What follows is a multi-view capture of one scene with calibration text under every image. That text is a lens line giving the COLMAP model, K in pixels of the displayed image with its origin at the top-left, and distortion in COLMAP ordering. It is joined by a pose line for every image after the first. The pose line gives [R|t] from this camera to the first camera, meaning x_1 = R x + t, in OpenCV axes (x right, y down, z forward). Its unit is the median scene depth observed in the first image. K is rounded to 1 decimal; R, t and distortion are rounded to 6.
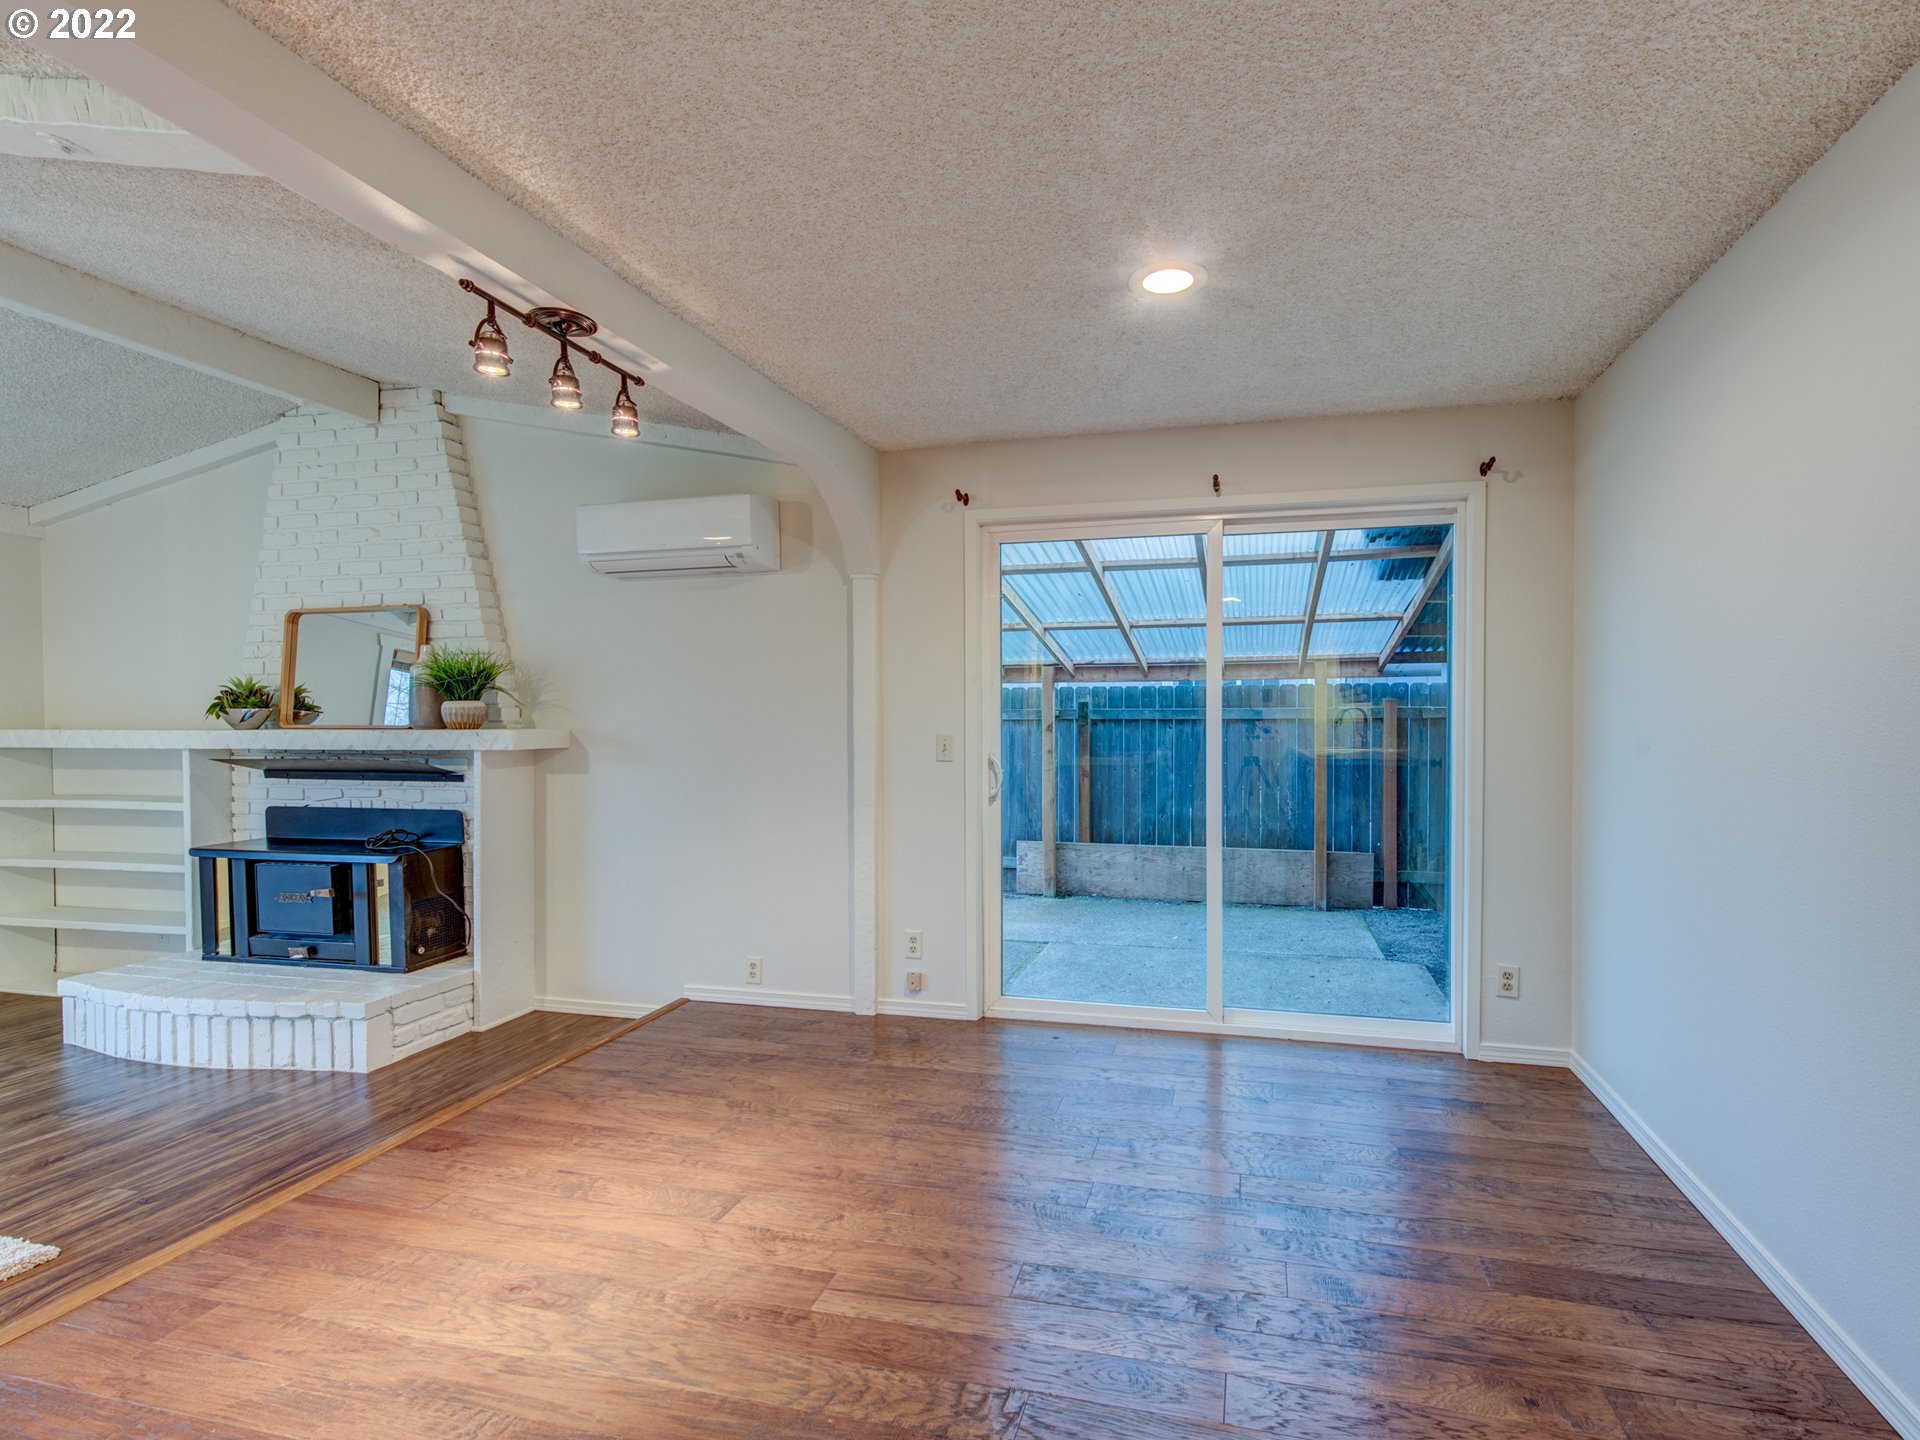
lens RADIAL K [[888.7, 0, 1029.5], [0, 888.7, 734.4], [0, 0, 1]] dist [0.018153, -0.008668]
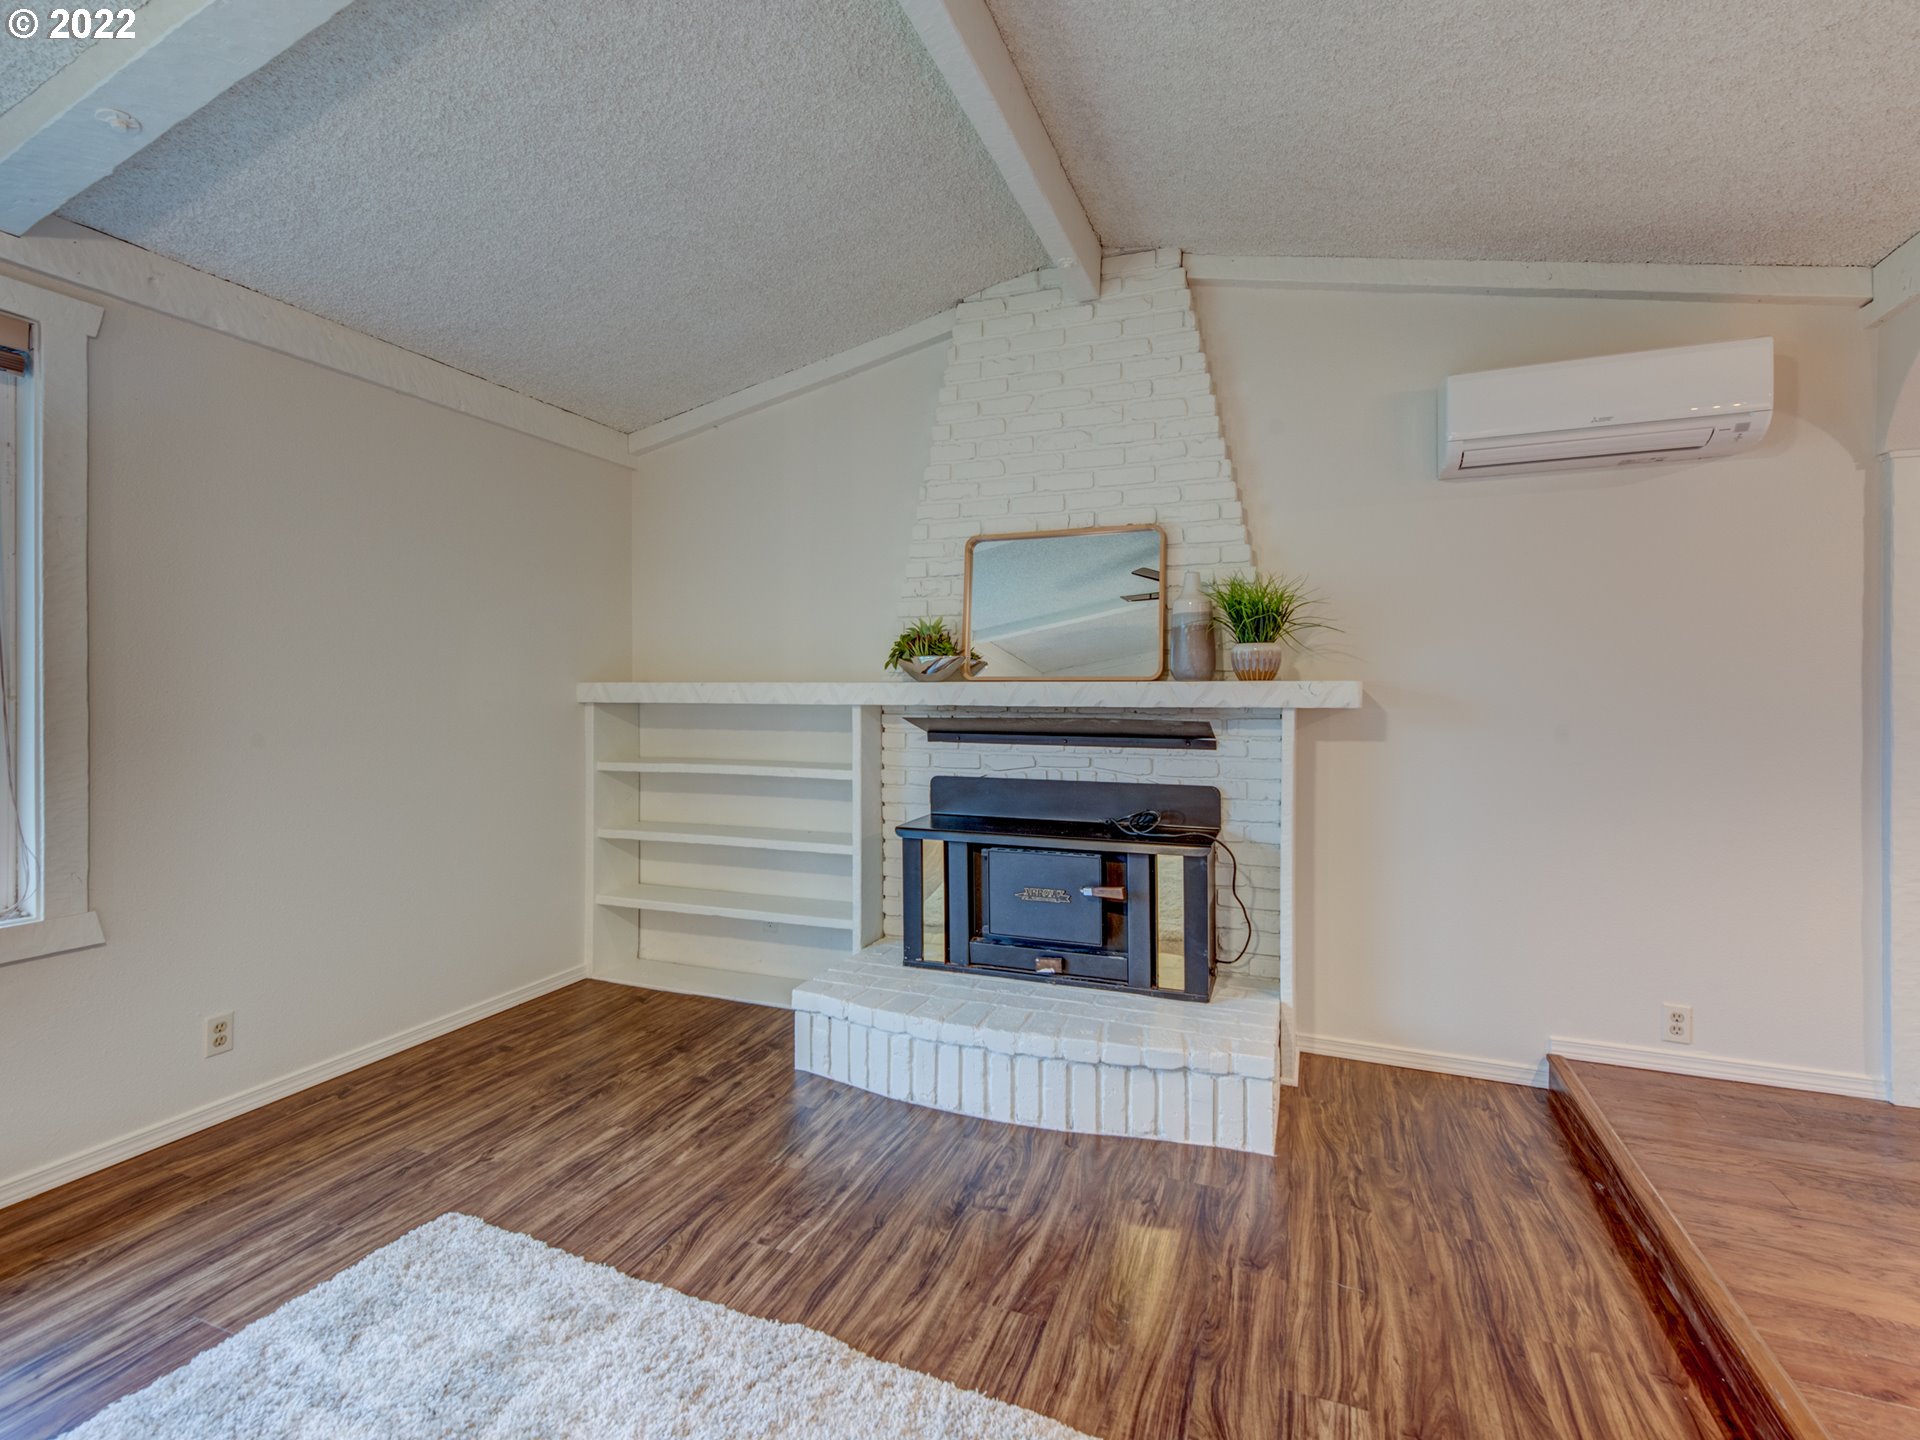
lens RADIAL K [[862.6, 0, 959.7], [0, 862.6, 692.6], [0, 0, 1]] dist [0.002683, -0.000257]
pose [[0.989276, 0.004715, -0.145985, -0.743060], [-0.007118, 0.999848, -0.015942, 0.017091], [0.145887, 0.016810, 0.989158, 0.228098]]
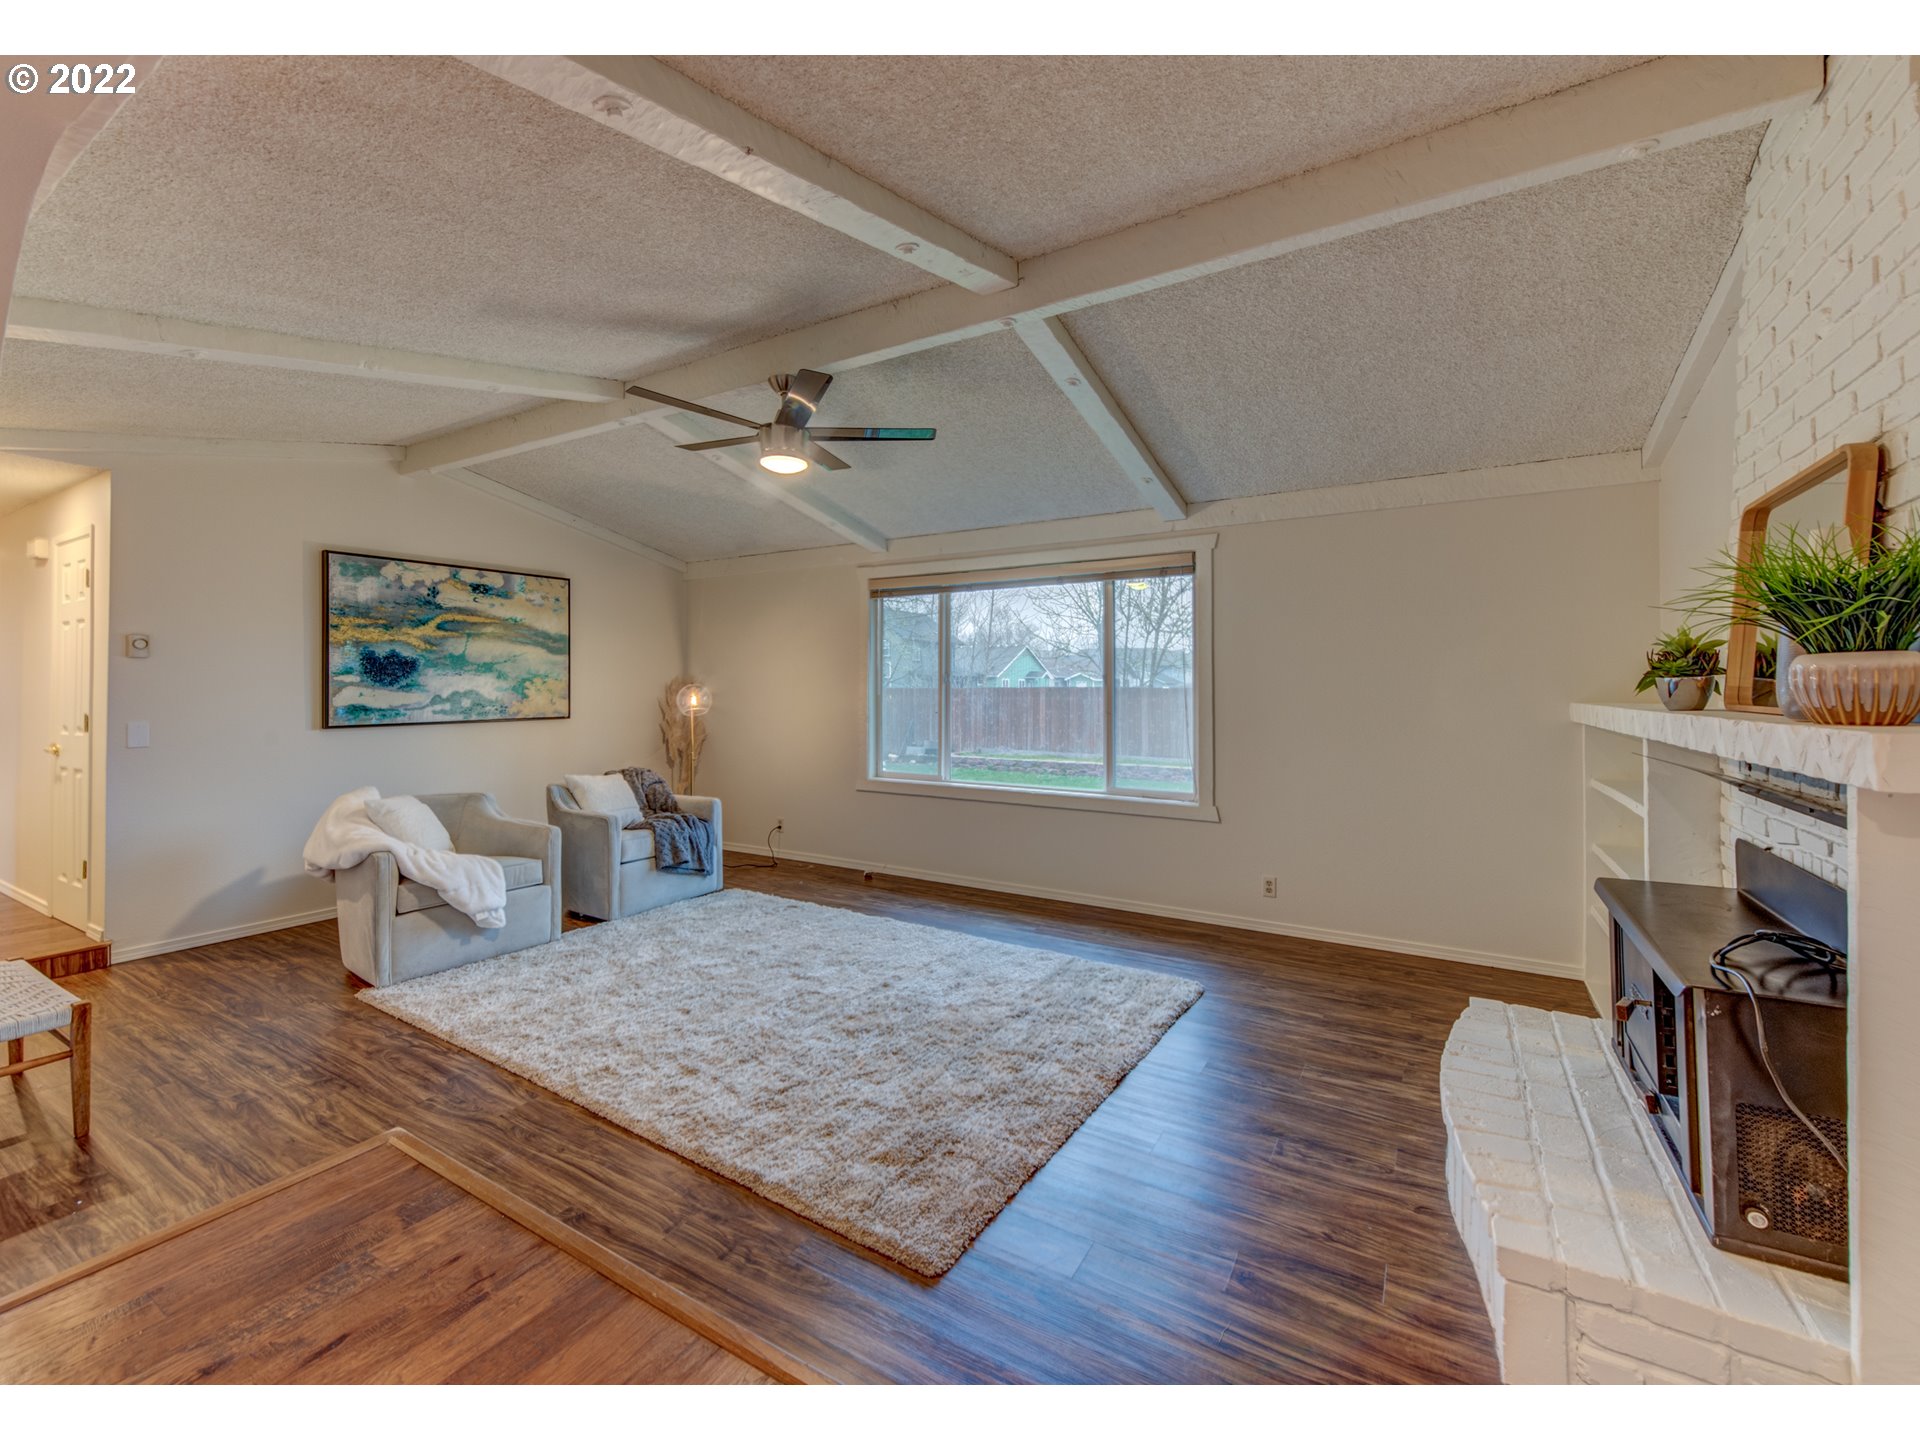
lens RADIAL K [[808.2, 0, 959.5], [0, 808.2, 683.0], [0, 0, 1]] dist [0.000791, -0.000048]
pose [[-0.305630, -0.005944, -0.952132, -0.165950], [-0.016527, 0.999863, -0.000937, -0.016359], [0.952007, 0.015449, -0.305686, 0.699264]]
